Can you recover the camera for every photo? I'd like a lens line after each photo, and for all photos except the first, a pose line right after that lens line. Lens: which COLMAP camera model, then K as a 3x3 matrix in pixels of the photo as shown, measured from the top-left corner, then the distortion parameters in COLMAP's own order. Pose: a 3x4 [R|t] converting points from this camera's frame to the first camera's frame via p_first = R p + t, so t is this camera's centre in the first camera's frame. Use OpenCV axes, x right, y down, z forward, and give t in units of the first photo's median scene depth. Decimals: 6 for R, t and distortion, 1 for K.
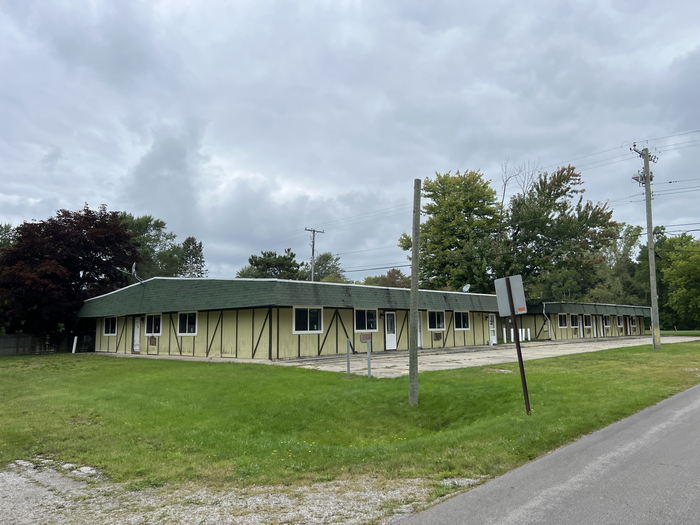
lens RADIAL K [[530.3, 0, 340.7], [0, 530.3, 265.3], [0, 0, 1]] dist [0.077149, -0.073158]
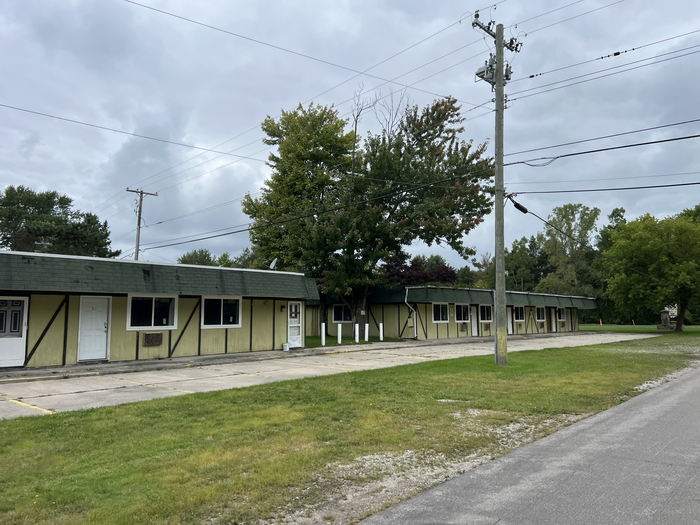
lens RADIAL K [[530.3, 0, 340.7], [0, 530.3, 265.3], [0, 0, 1]] dist [0.077149, -0.073158]
pose [[0.999656, 0.008109, 0.024955, 0.243315], [-0.008521, 0.999828, 0.016467, 0.025975], [-0.024818, -0.016674, 0.999553, 0.262607]]
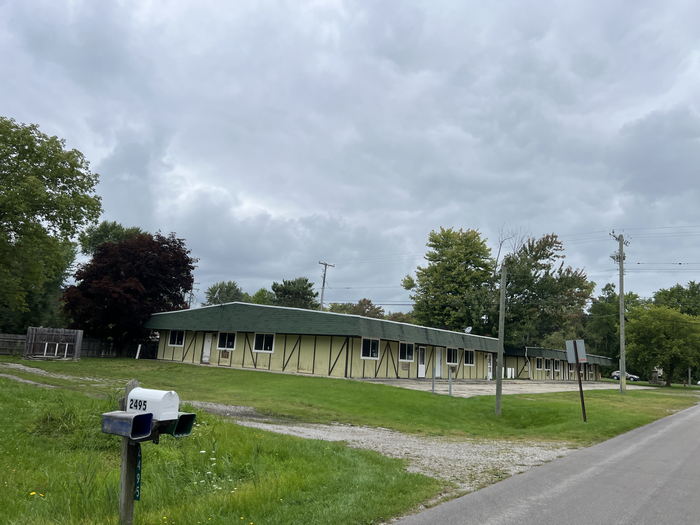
lens RADIAL K [[531.8, 0, 339.1], [0, 531.8, 254.4], [0, 0, 1]] dist [0.079028, -0.083470]
pose [[0.992465, 0.094818, 0.077603, -0.127911], [-0.089620, 0.993657, -0.067932, -0.014123], [-0.083551, 0.060465, 0.994667, -0.142577]]
